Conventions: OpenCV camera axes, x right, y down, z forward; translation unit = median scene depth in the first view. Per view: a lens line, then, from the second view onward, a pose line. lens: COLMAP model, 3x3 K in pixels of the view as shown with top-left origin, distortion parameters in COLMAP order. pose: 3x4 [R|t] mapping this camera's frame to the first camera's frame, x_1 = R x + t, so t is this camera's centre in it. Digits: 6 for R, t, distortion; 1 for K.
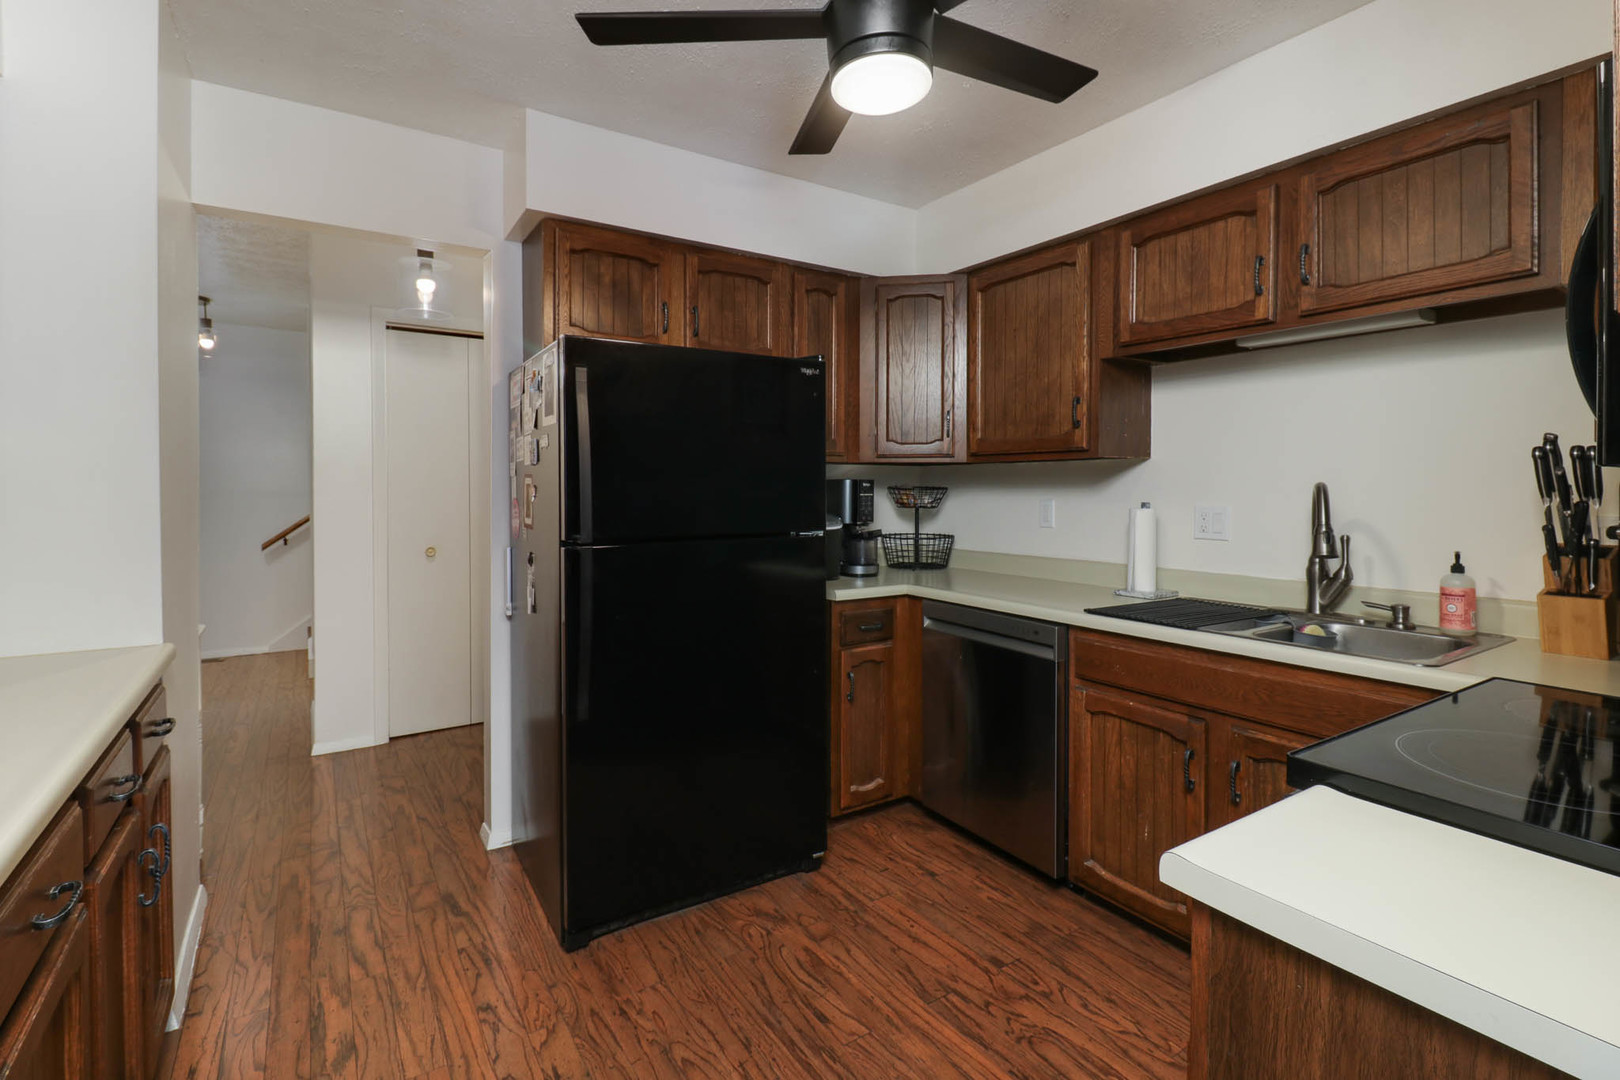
lens RADIAL K [[749.1, 0, 813.6], [0, 749.1, 508.9], [0, 0, 1]] dist [-0.000170, -0.012534]
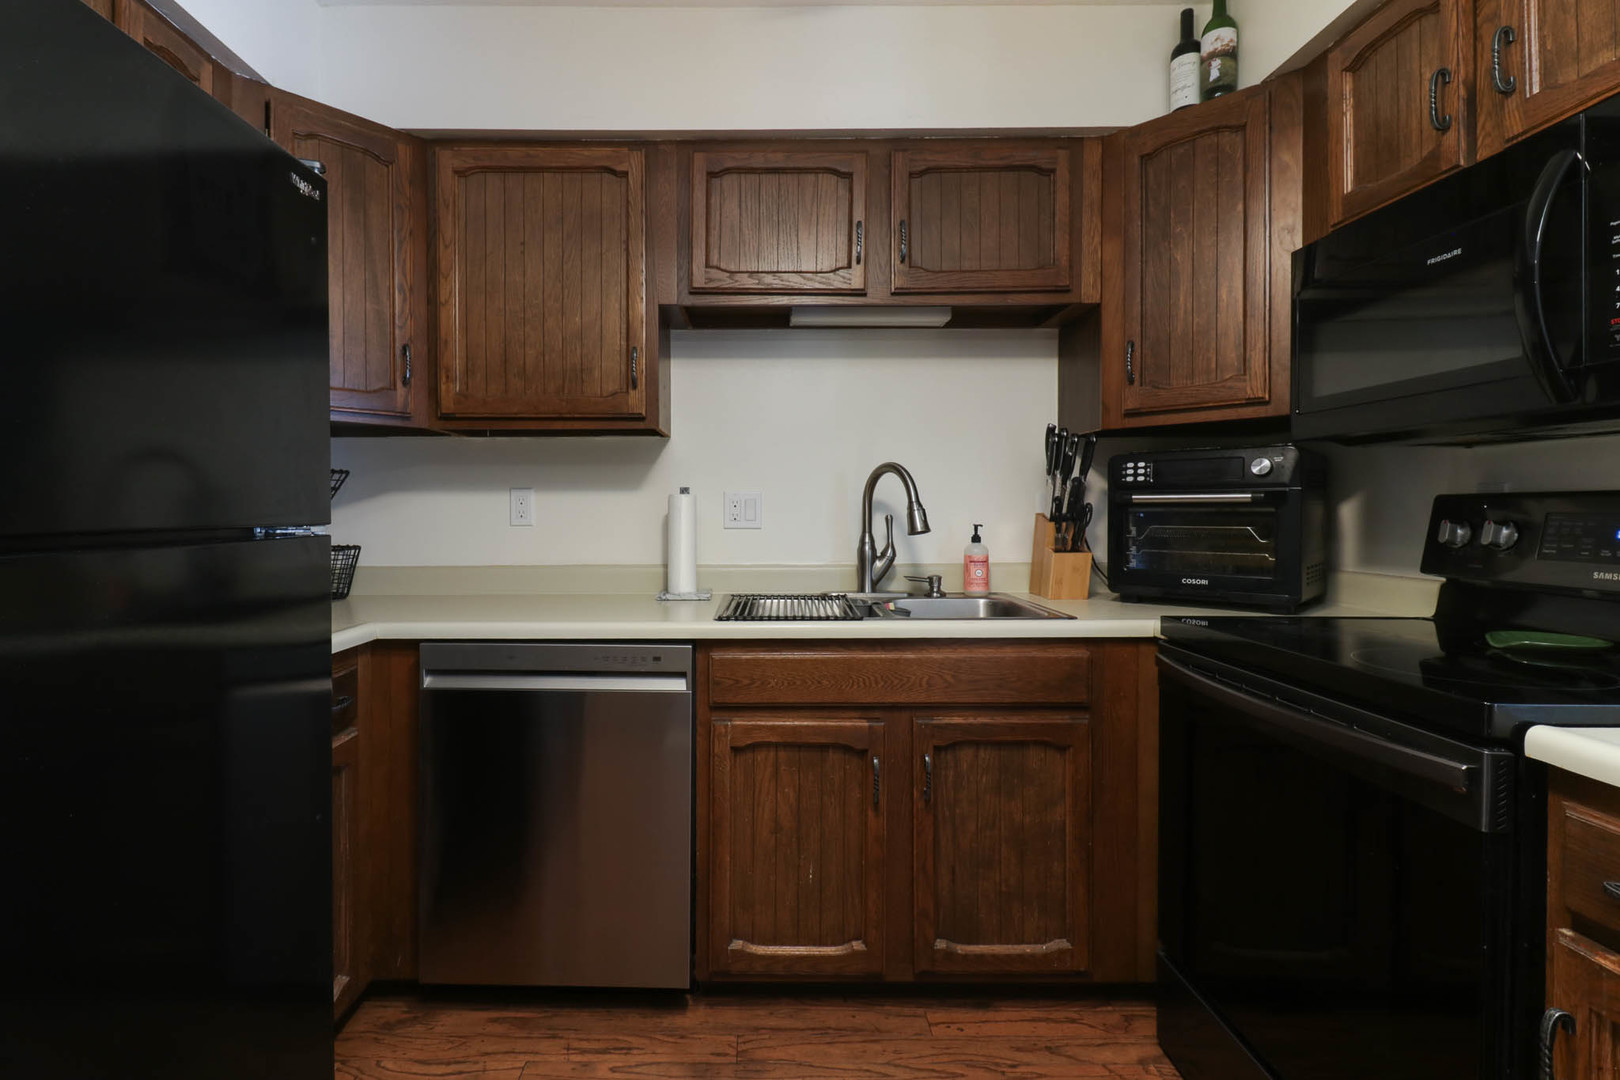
lens RADIAL K [[766.1, 0, 808.0], [0, 766.1, 515.0], [0, 0, 1]] dist [-0.000757, 0.000034]
pose [[0.552192, -0.012432, 0.833624, -0.241408], [0.027811, 0.999607, -0.003515, 0.035042], [-0.833253, 0.025125, 0.552321, 0.486693]]
